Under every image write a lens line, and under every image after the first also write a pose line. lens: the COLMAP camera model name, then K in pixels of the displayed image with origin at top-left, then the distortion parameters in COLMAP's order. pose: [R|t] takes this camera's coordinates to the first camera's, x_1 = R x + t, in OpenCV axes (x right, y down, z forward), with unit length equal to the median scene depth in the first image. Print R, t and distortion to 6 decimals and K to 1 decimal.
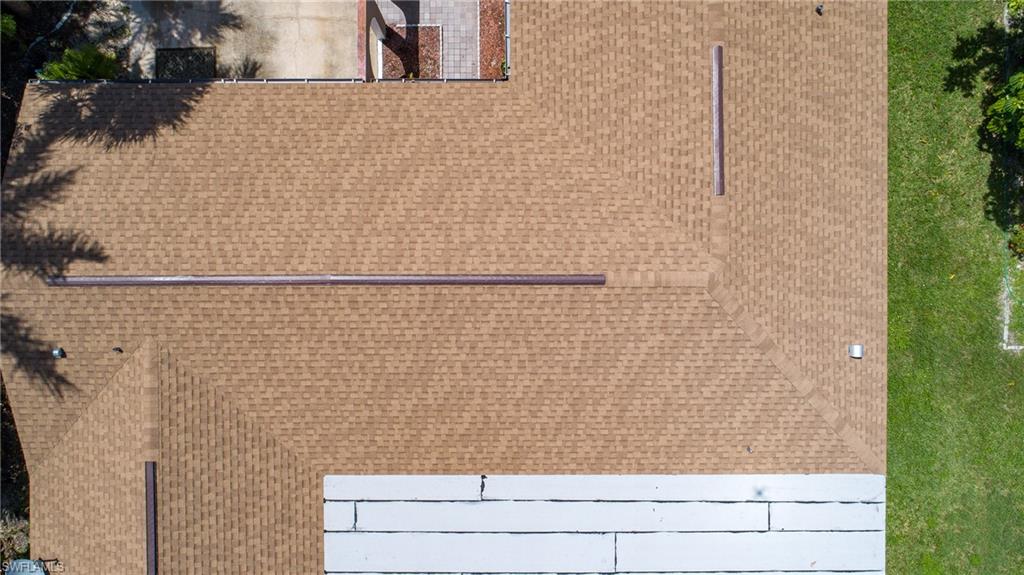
lens RADIAL K [[714.4, 0, 512.0], [0, 714.4, 287.5], [0, 0, 1]] dist [-0.000101, 0.003361]
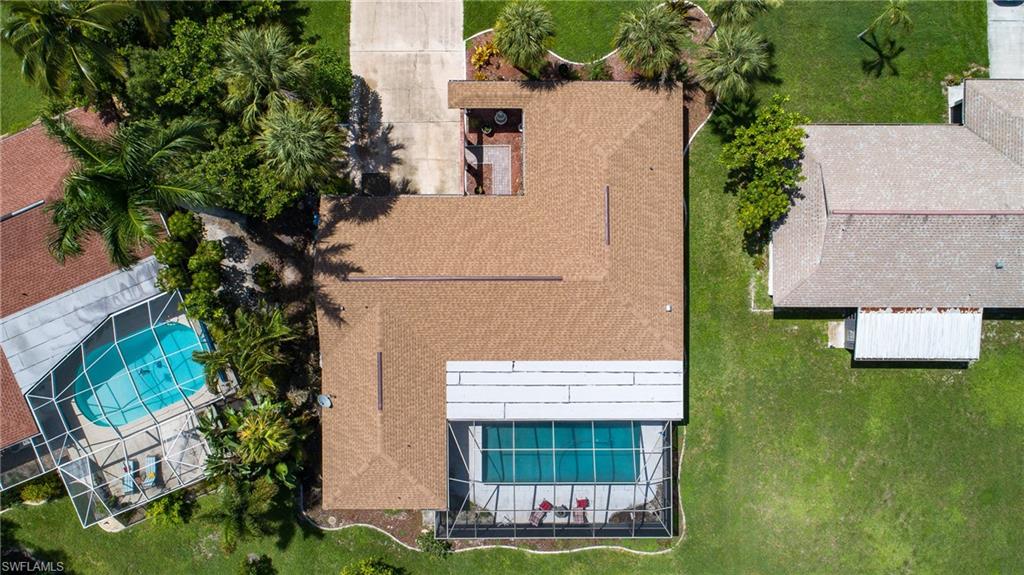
lens RADIAL K [[714.4, 0, 512.0], [0, 714.4, 287.5], [0, 0, 1]] dist [-0.000101, 0.003361]
pose [[0.999768, -0.000314, -0.021557, 0.006094], [0.000050, 0.999925, -0.012245, 0.047298], [0.021559, 0.012241, 0.999693, -1.391257]]
